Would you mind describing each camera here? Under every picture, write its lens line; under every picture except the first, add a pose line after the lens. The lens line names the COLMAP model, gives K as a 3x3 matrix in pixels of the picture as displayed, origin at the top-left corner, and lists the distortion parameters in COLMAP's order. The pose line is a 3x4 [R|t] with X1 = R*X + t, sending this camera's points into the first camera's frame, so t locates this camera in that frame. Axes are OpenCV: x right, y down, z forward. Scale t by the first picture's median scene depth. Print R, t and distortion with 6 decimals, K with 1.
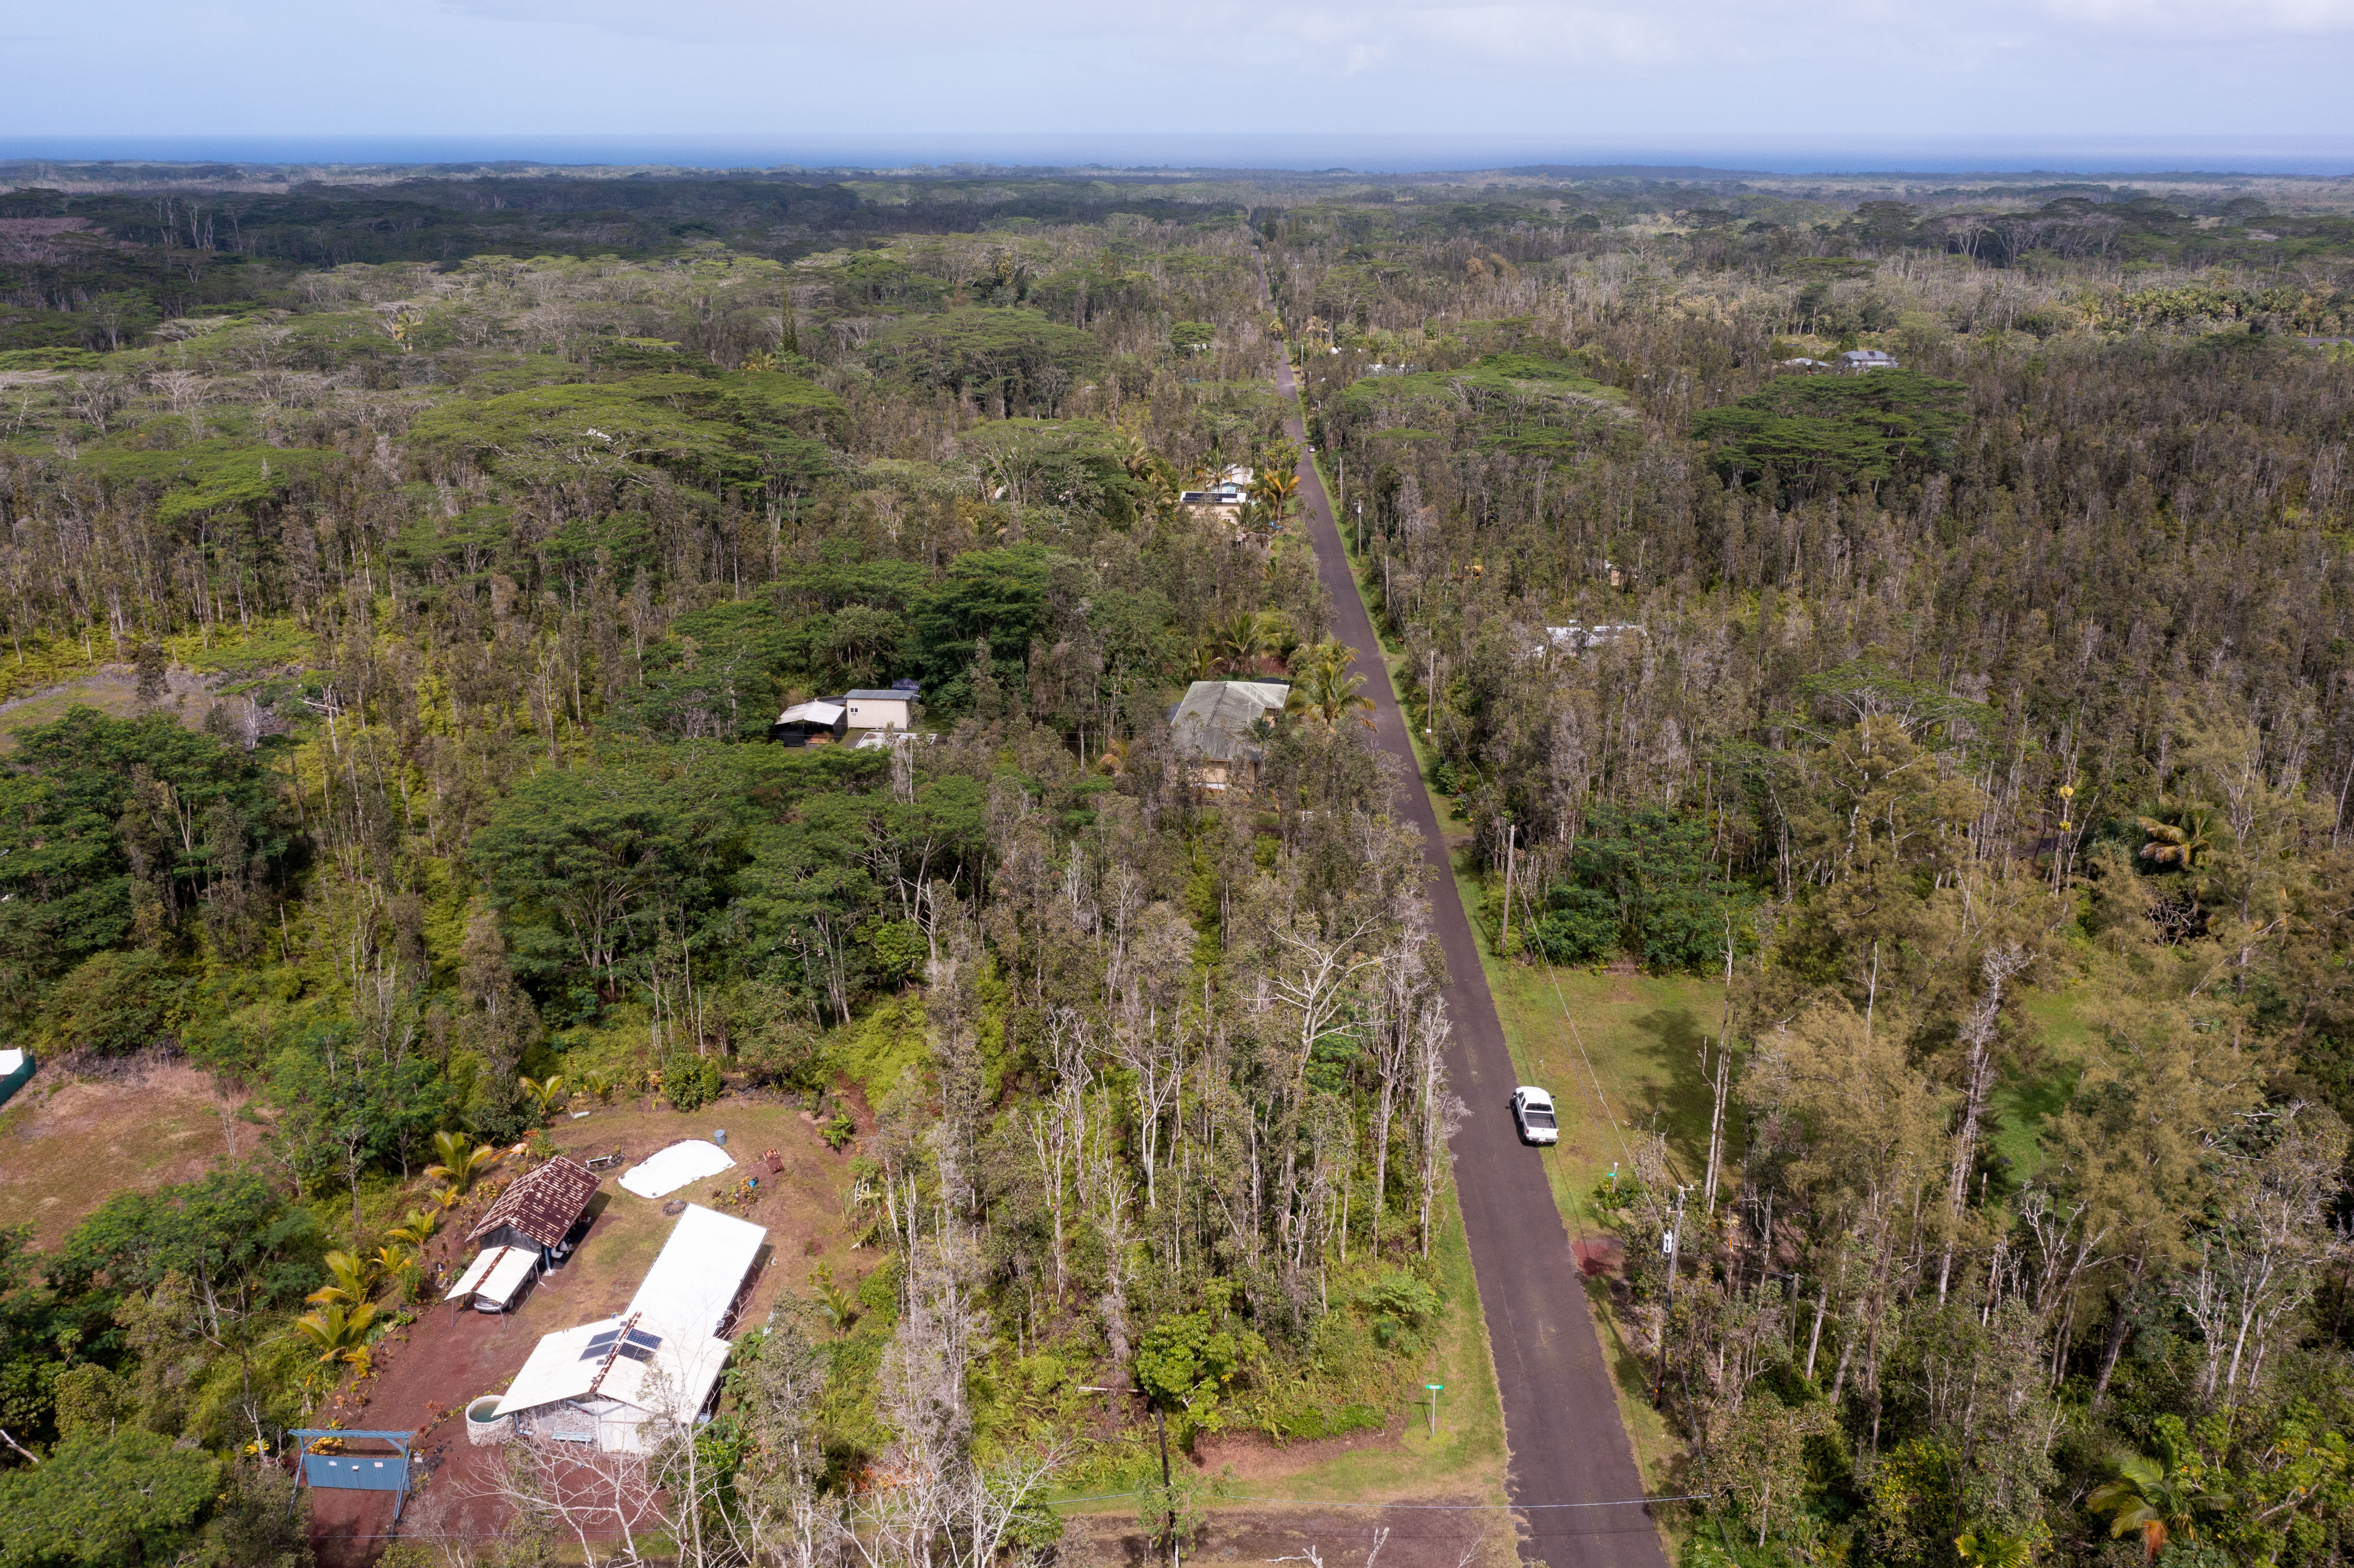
lens RADIAL K [[1902.0, 0, 1173.8], [0, 1902.0, 778.8], [0, 0, 1]] dist [-0.000571, 0.003950]
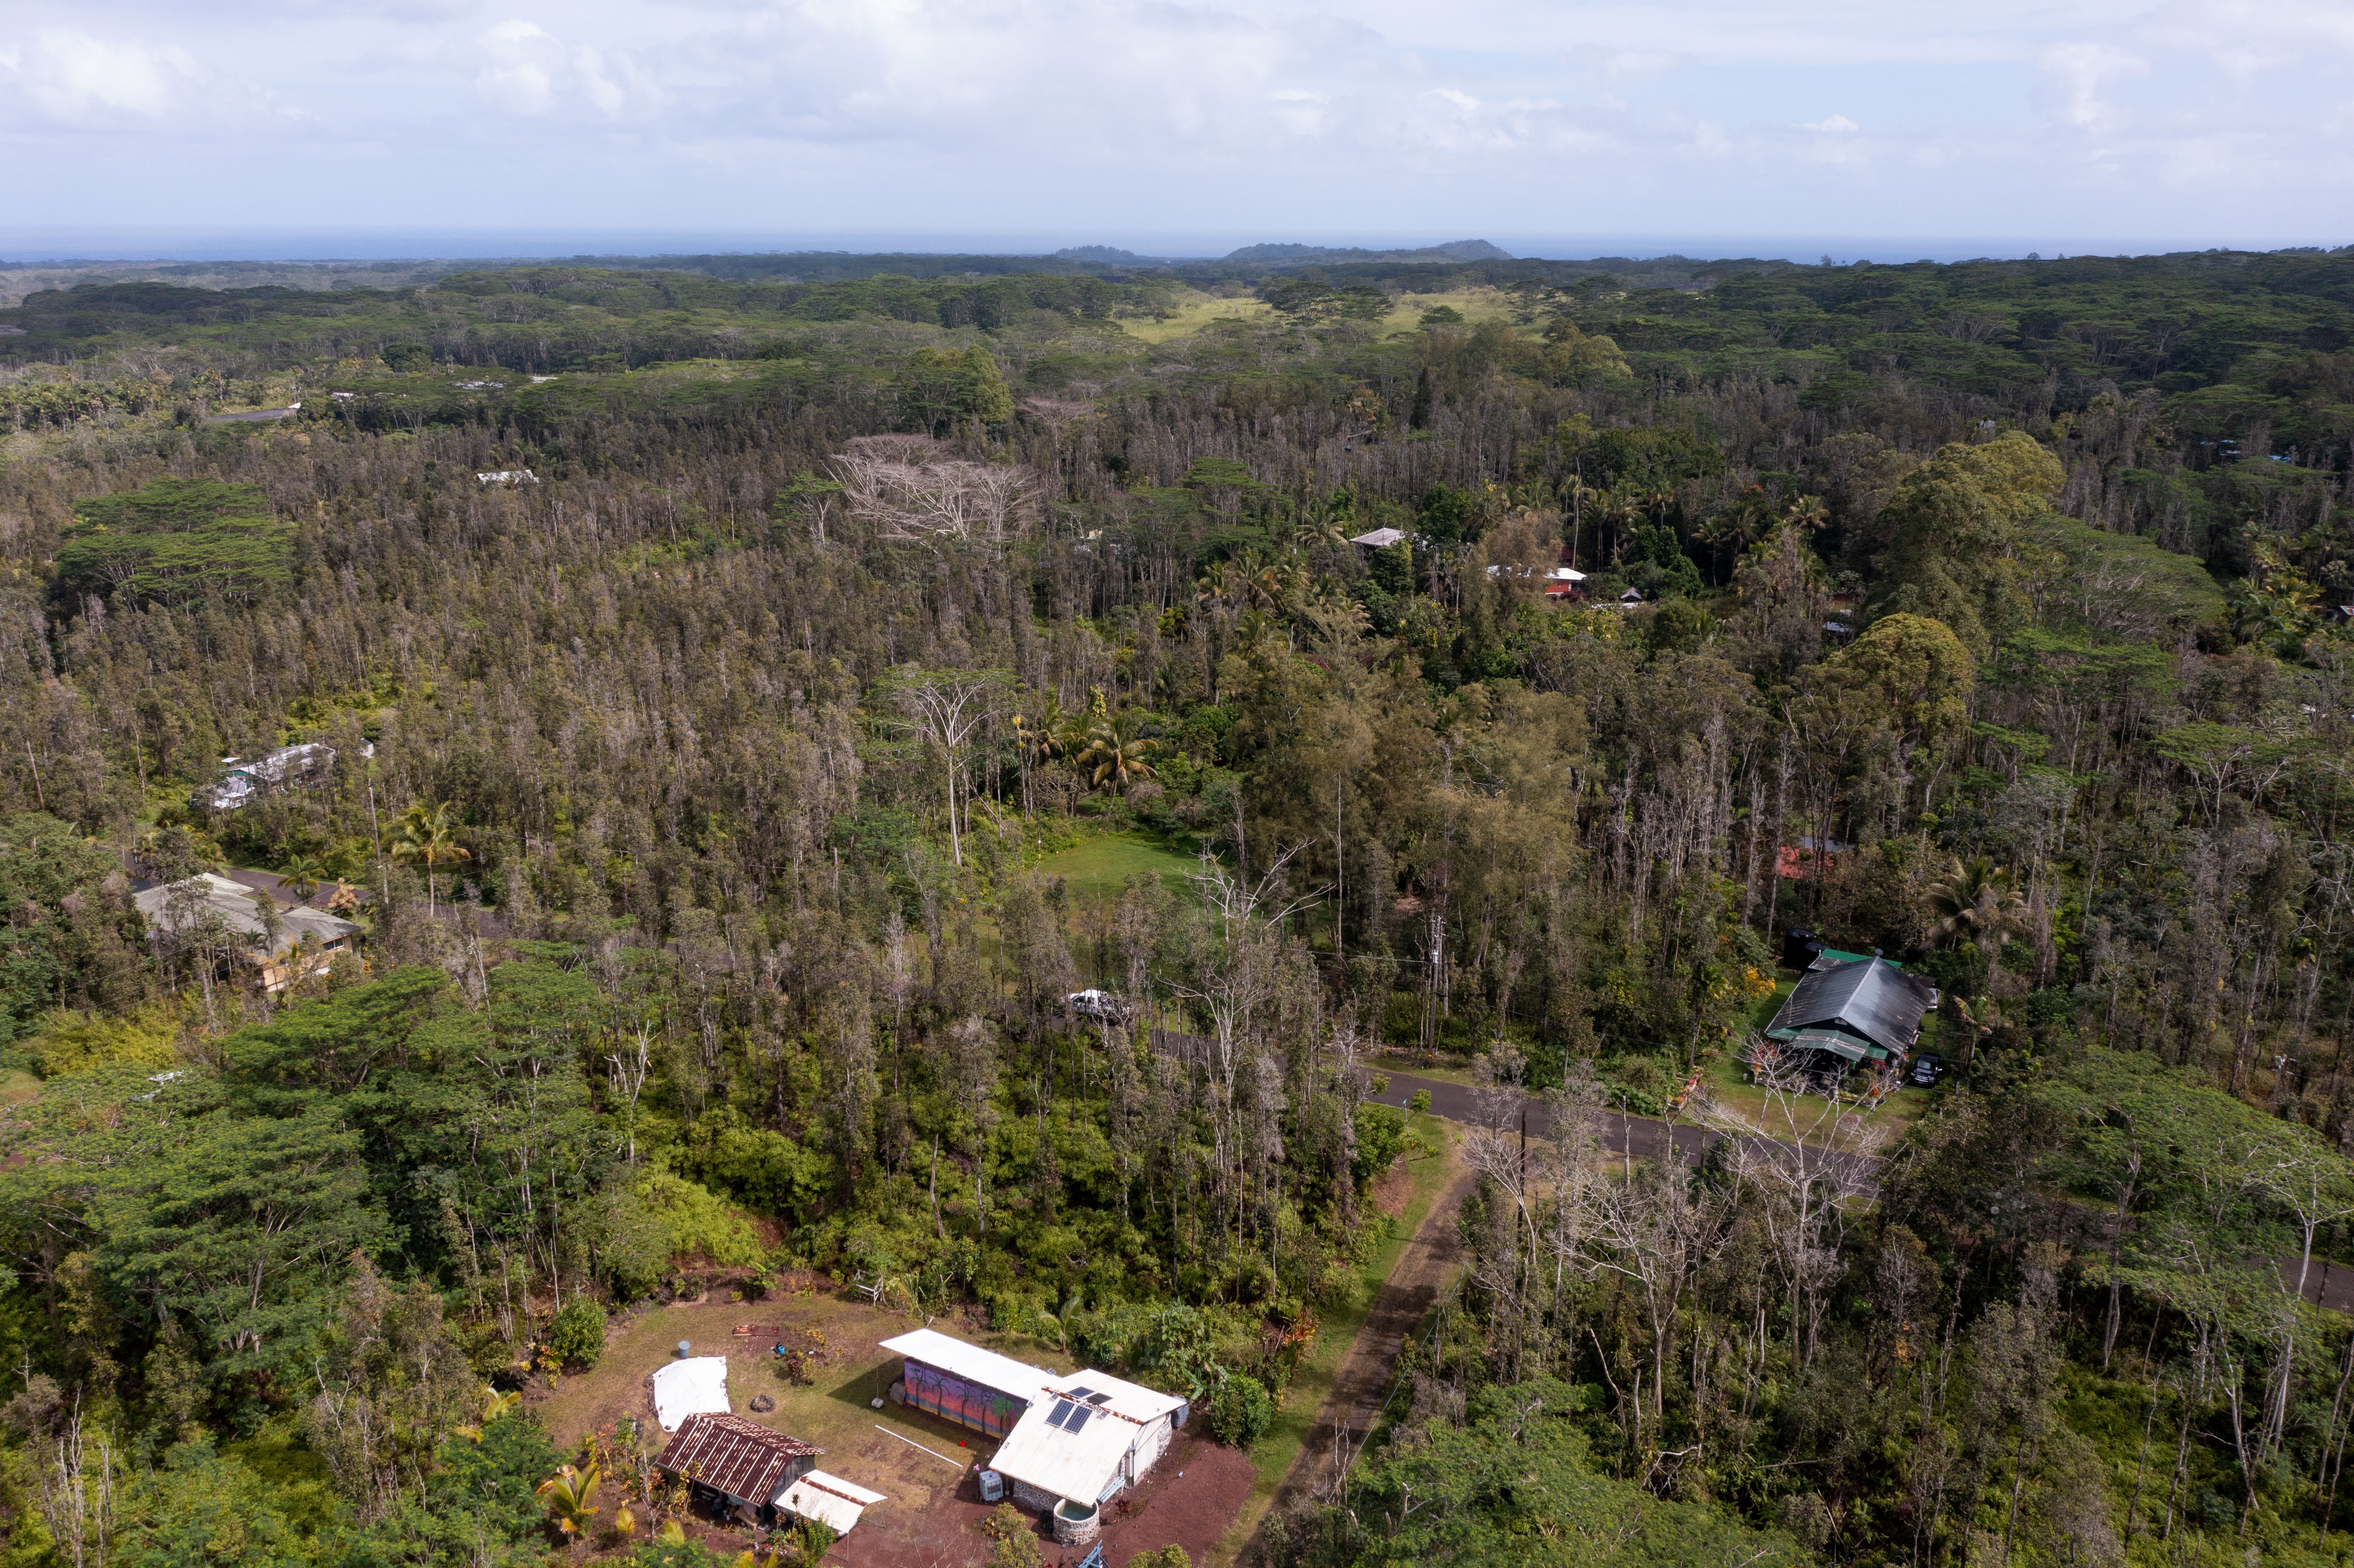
lens RADIAL K [[1876.9, 0, 1173.5], [0, 1876.9, 782.4], [0, 0, 1]] dist [-0.003930, 0.005248]
pose [[0.421827, -0.258445, 0.869062, -0.830246], [0.290666, 0.946471, 0.140381, -0.131571], [-0.858822, 0.193390, 0.474368, 0.278821]]
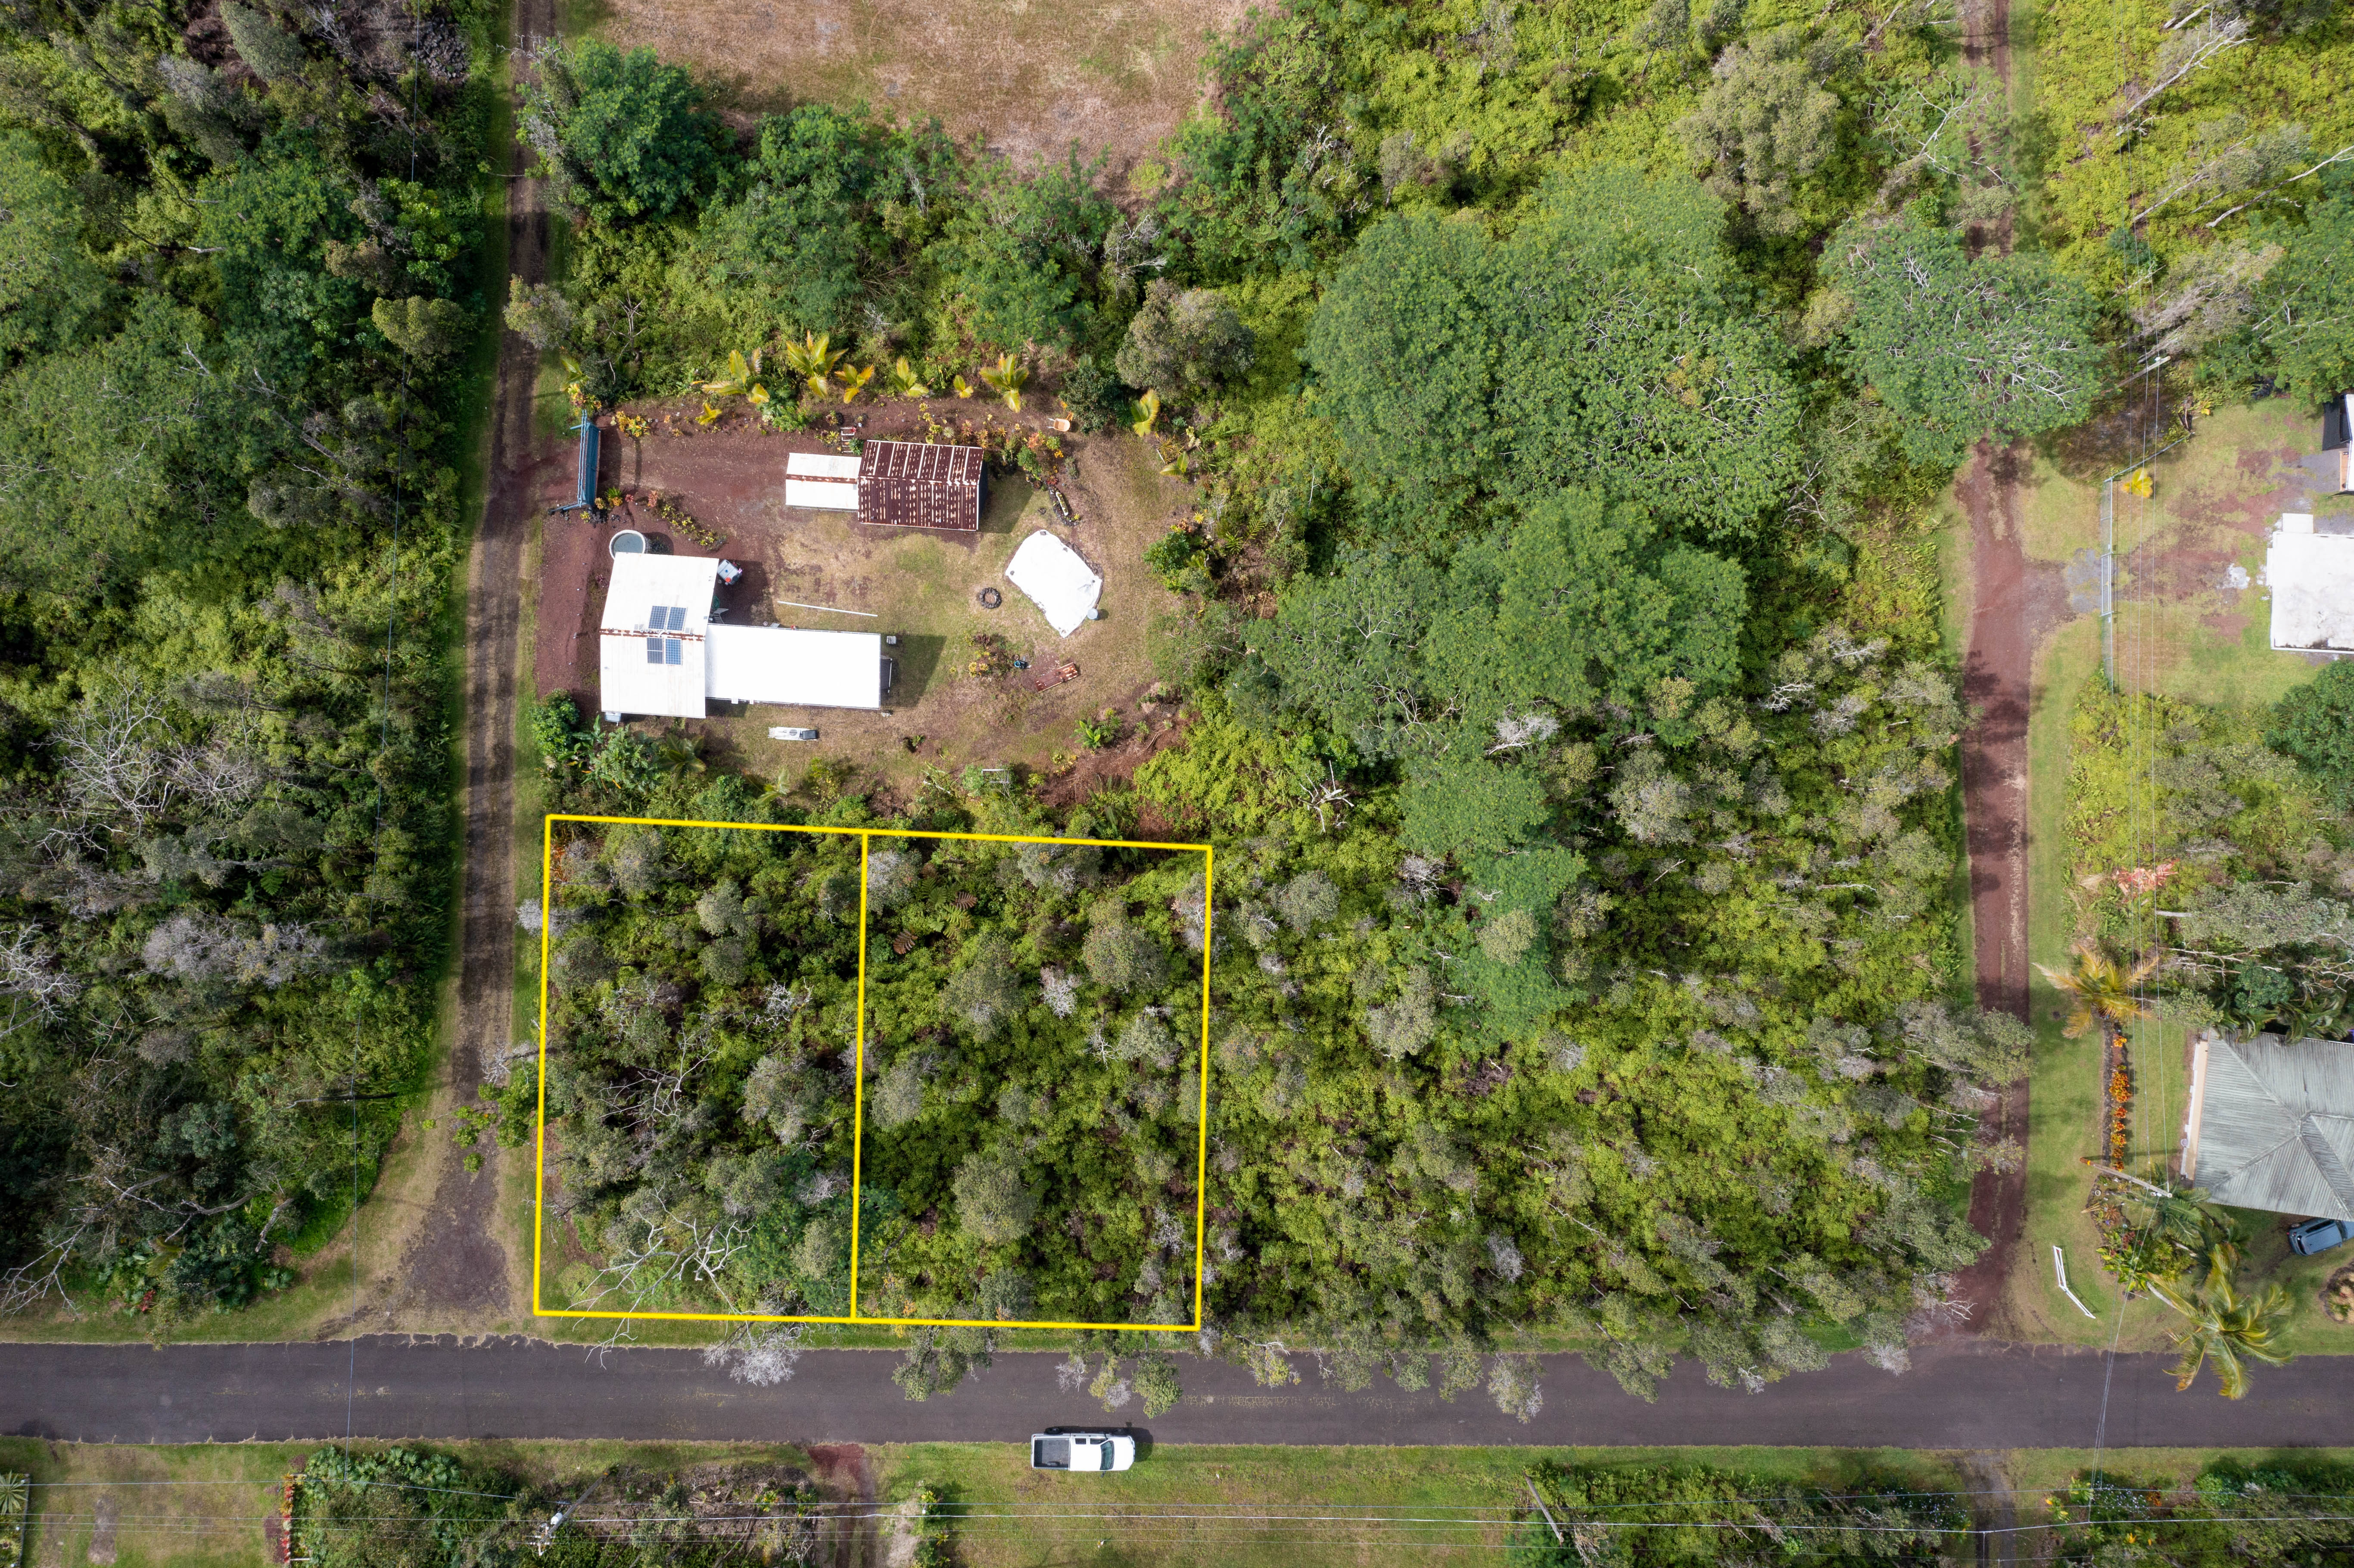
lens RADIAL K [[1912.3, 0, 1177.0], [0, 1912.3, 784.0], [0, 0, 1]] dist [-0.001032, 0.007021]
pose [[0.020130, 0.998474, -0.051424, -0.092069], [-0.320169, 0.055164, 0.945753, -0.730896], [0.947147, -0.002573, 0.320791, 0.683957]]
